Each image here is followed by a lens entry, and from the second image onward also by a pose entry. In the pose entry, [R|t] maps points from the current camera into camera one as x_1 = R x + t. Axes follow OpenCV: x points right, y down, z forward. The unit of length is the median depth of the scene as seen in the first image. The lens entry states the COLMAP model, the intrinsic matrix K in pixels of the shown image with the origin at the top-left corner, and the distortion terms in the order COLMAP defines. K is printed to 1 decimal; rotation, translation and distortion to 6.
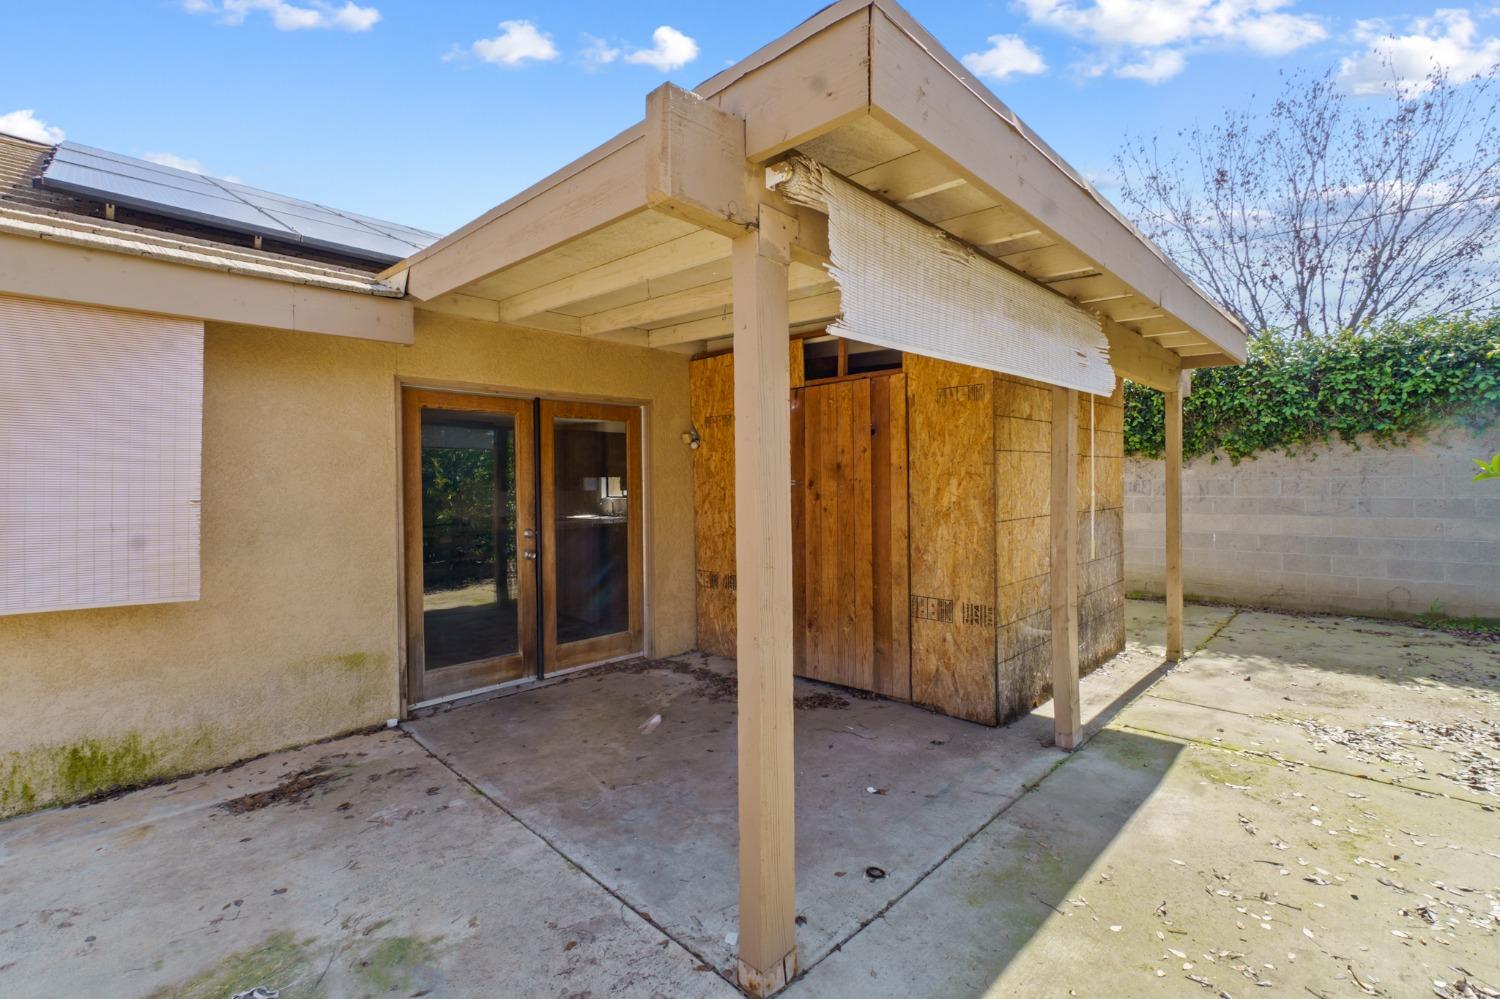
lens RADIAL K [[682.5, 0, 706.5], [0, 682.5, 493.6], [0, 0, 1]] dist [-0.002384, -0.000082]
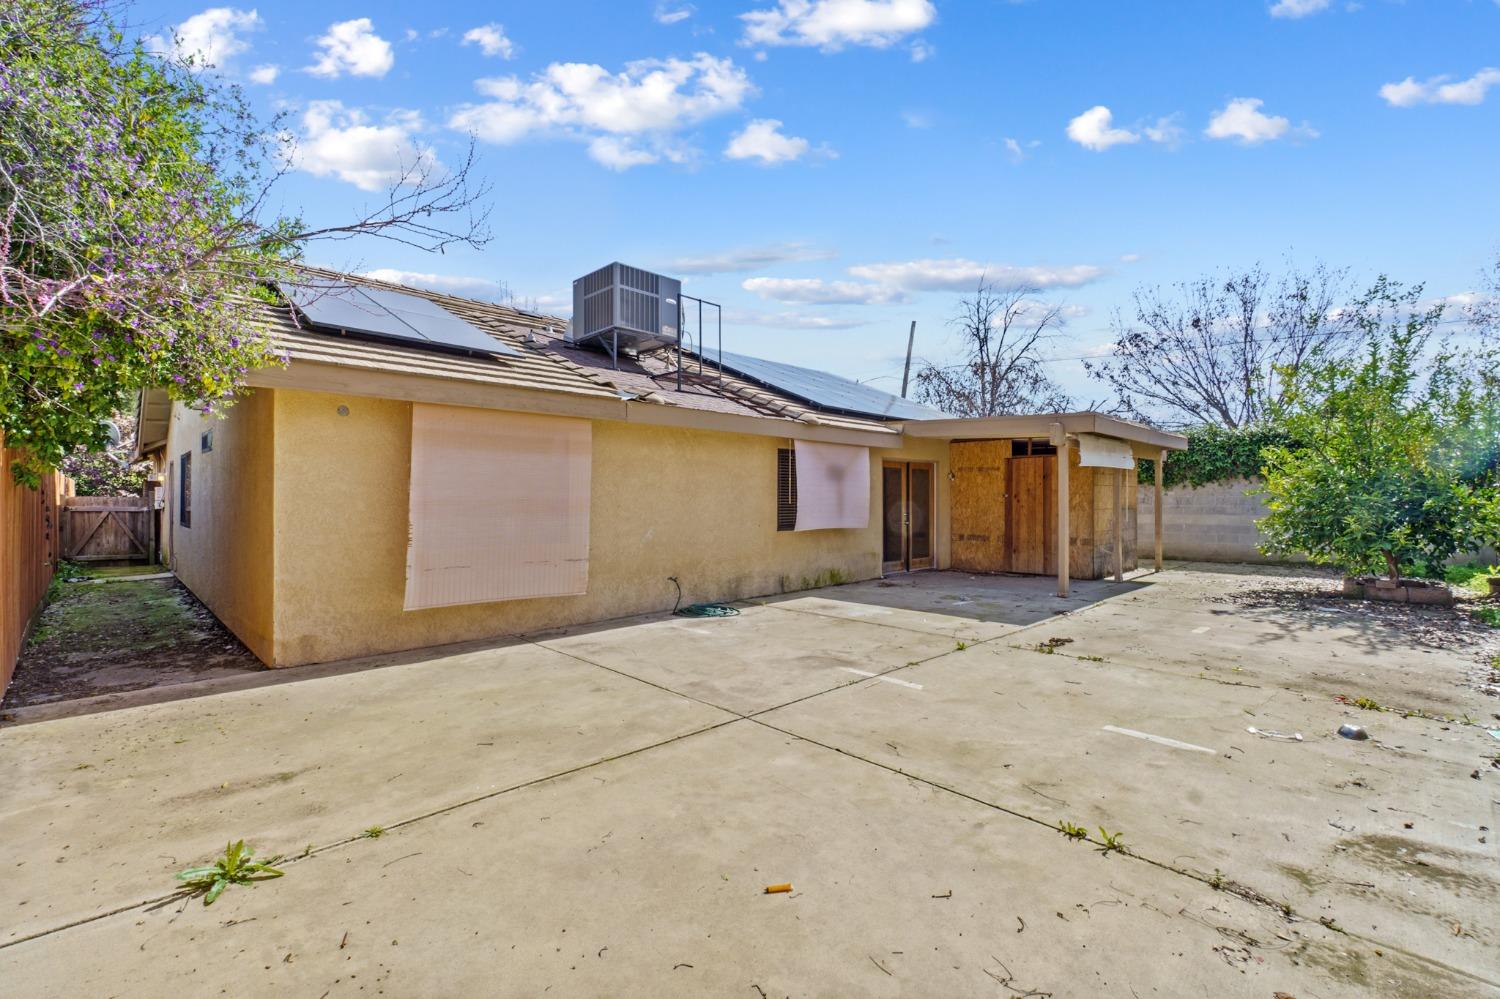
lens RADIAL K [[659.8, 0, 736.1], [0, 659.8, 499.9], [0, 0, 1]] dist [-0.000856, -0.000132]
pose [[0.999932, 0.011679, 0.000429, -0.880368], [-0.011674, 0.999873, -0.010845, 0.037808], [-0.000555, 0.010840, 0.999941, -1.450726]]
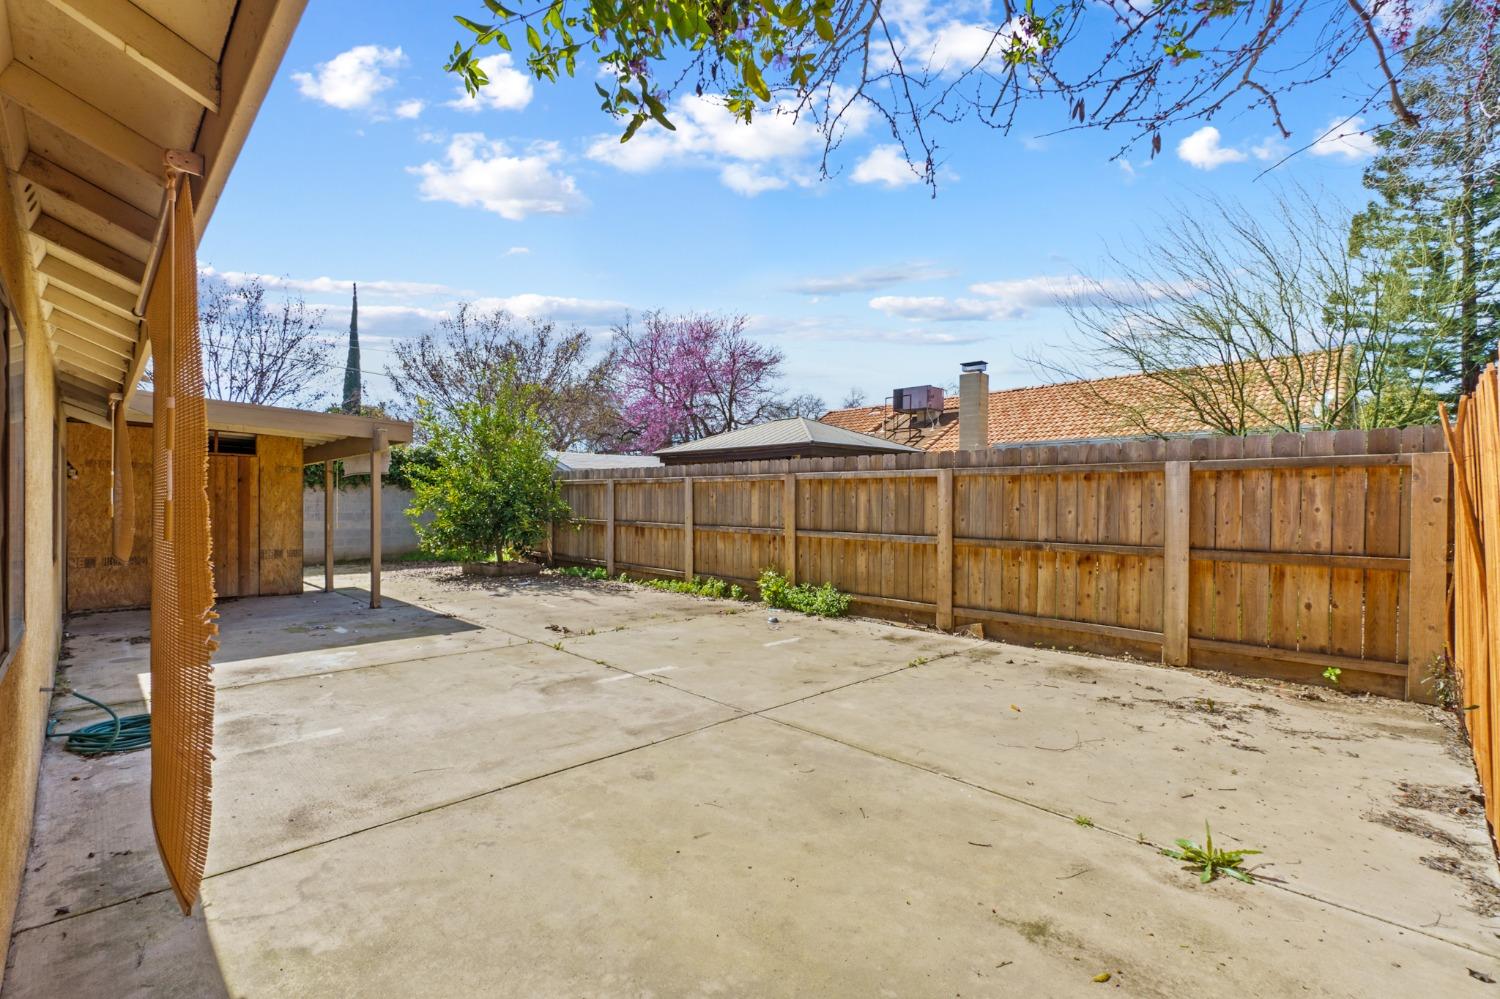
lens RADIAL K [[659.8, 0, 736.1], [0, 659.8, 499.9], [0, 0, 1]] dist [-0.000856, -0.000132]
pose [[-0.006105, 0.018570, 0.999809, -1.782540], [0.009001, 0.999788, -0.018515, 0.026674], [-0.999941, 0.008886, -0.006271, -0.581098]]
